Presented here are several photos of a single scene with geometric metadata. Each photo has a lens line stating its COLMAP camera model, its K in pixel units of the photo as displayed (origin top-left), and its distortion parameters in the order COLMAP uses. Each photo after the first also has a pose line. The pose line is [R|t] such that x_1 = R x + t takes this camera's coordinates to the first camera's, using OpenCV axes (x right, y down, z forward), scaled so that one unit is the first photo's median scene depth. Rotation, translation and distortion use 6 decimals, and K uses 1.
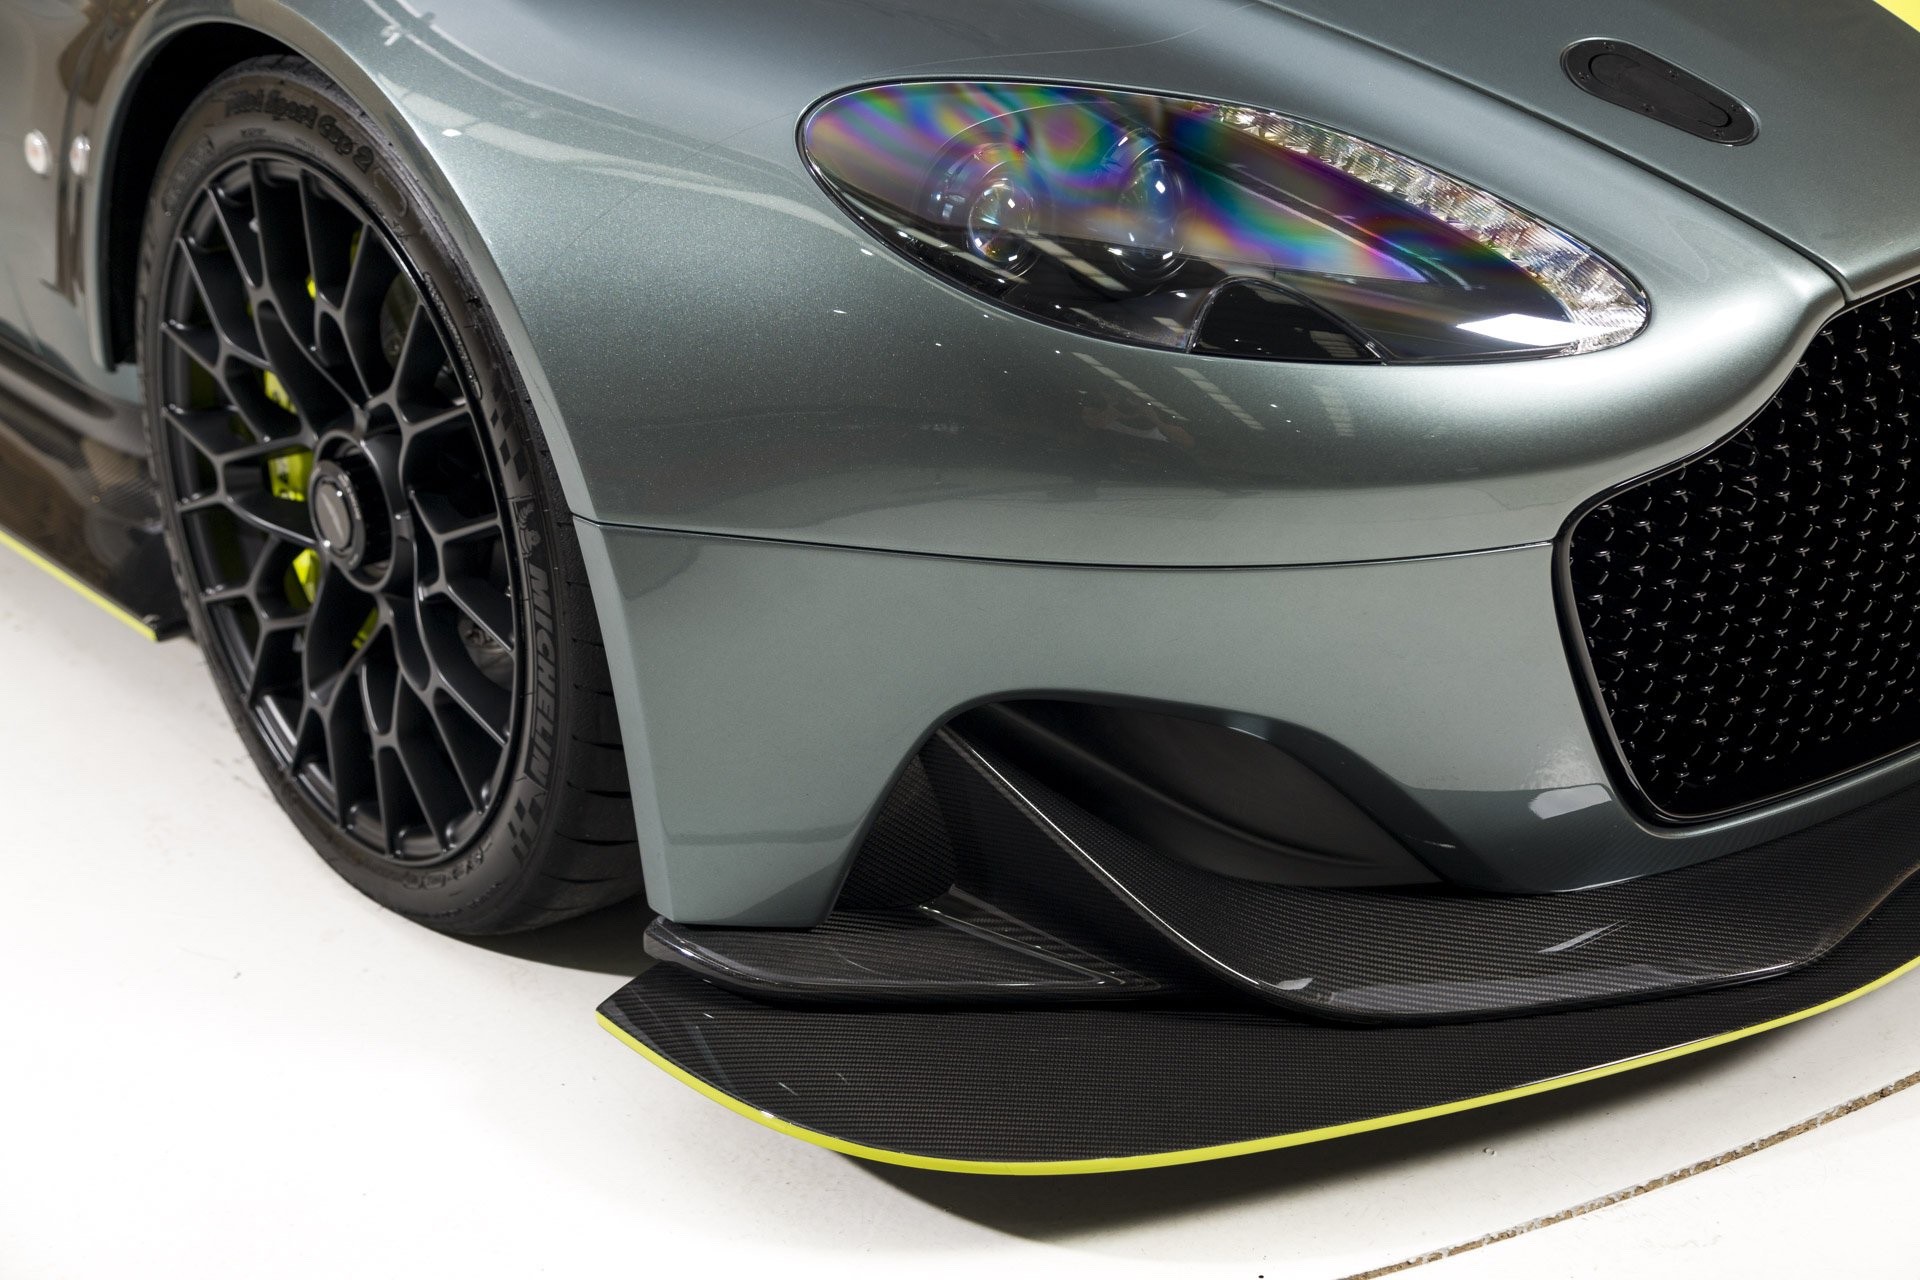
lens RADIAL K [[2507.3, 0, 960.0], [0, 2507.3, 640.0], [0, 0, 1]] dist [-0.019559, 0.002548]
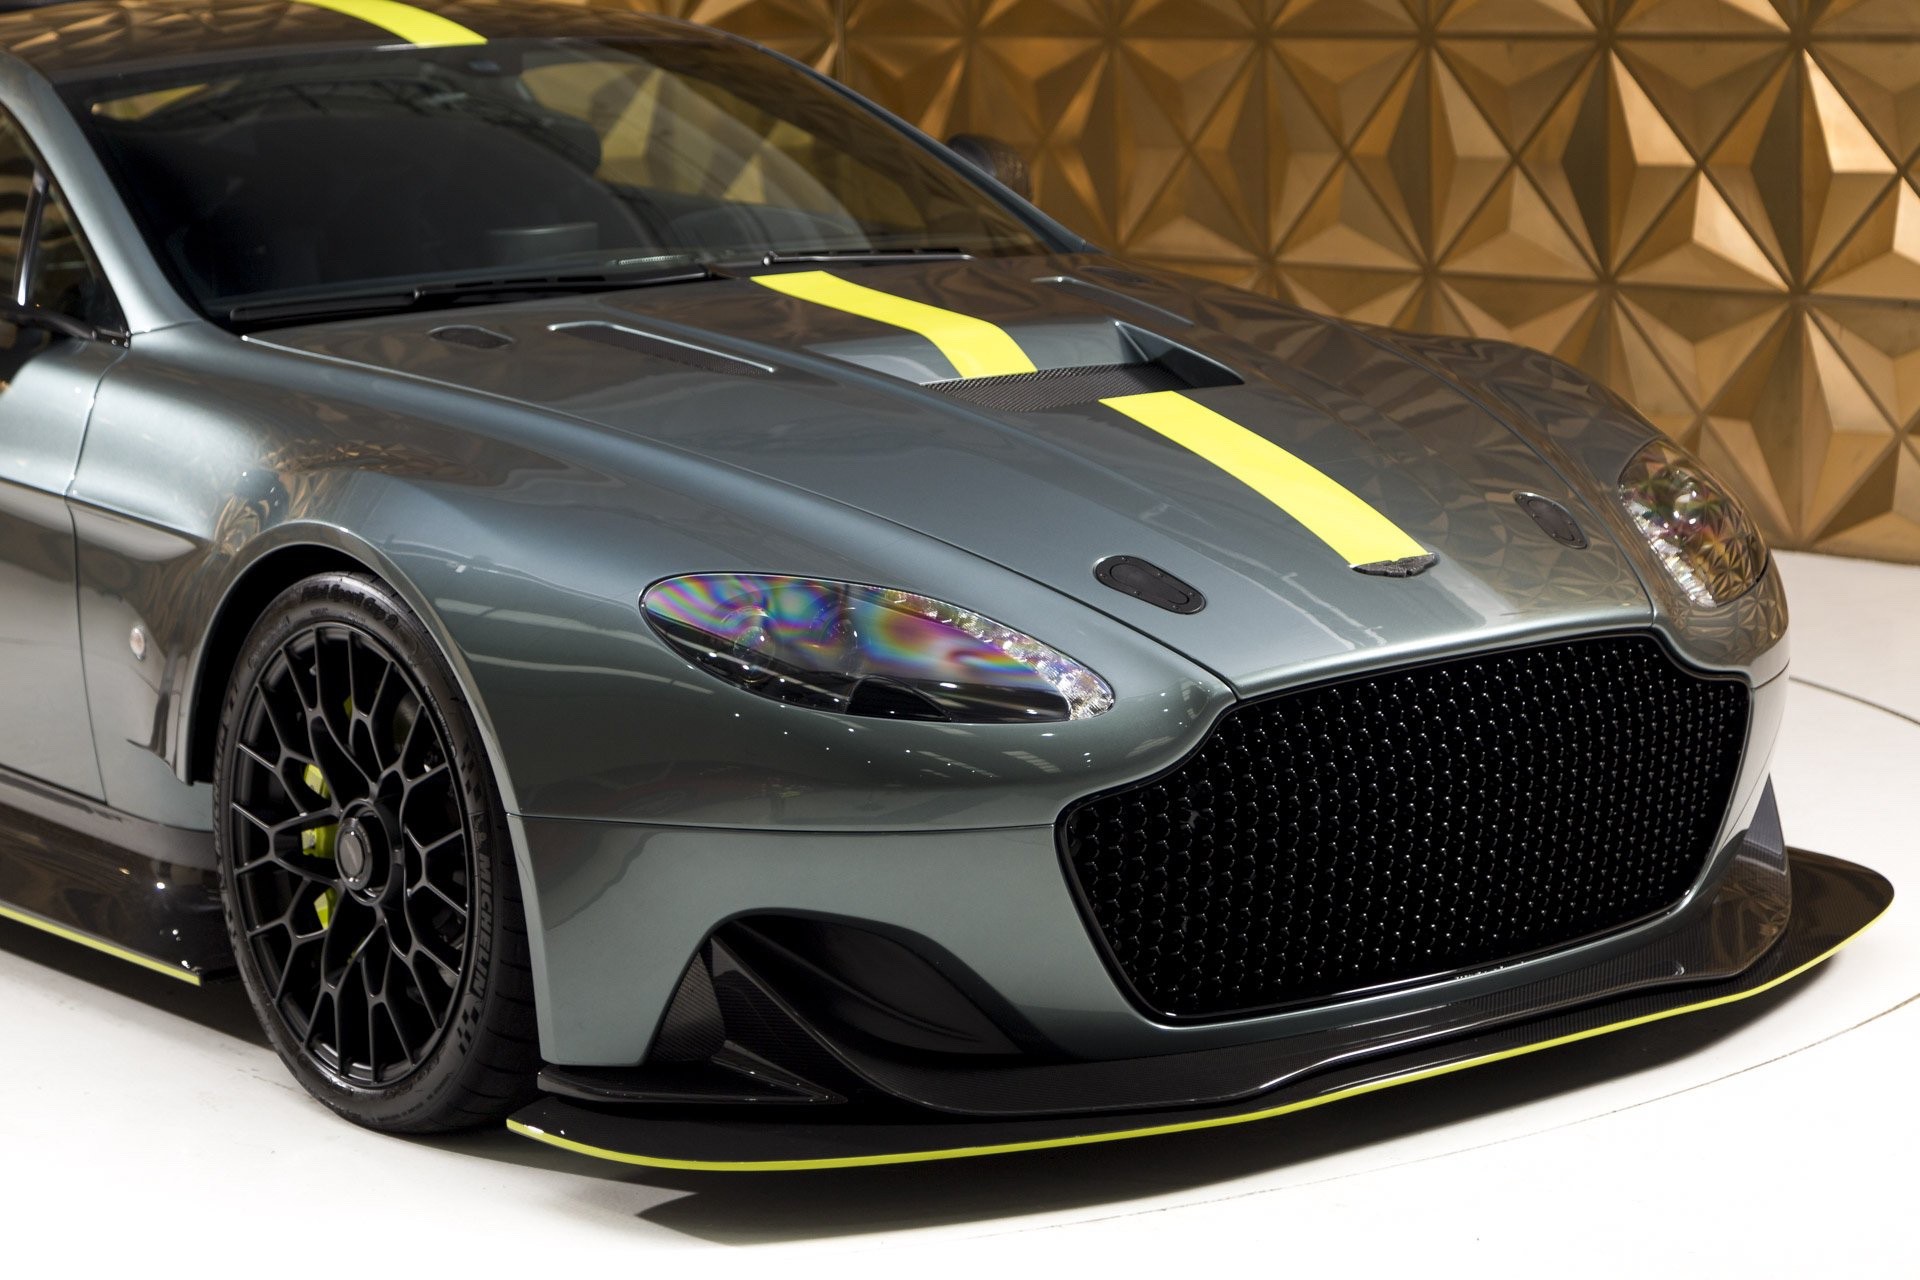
lens RADIAL K [[4286.8, 0, 960.0], [0, 4286.8, 640.0], [0, 0, 1]] dist [-0.007596, -0.296427]
pose [[0.998866, 0.005956, -0.047241, 0.276328], [-0.017125, 0.970695, -0.239705, 0.496736], [0.044429, 0.240242, 0.969696, -1.751125]]
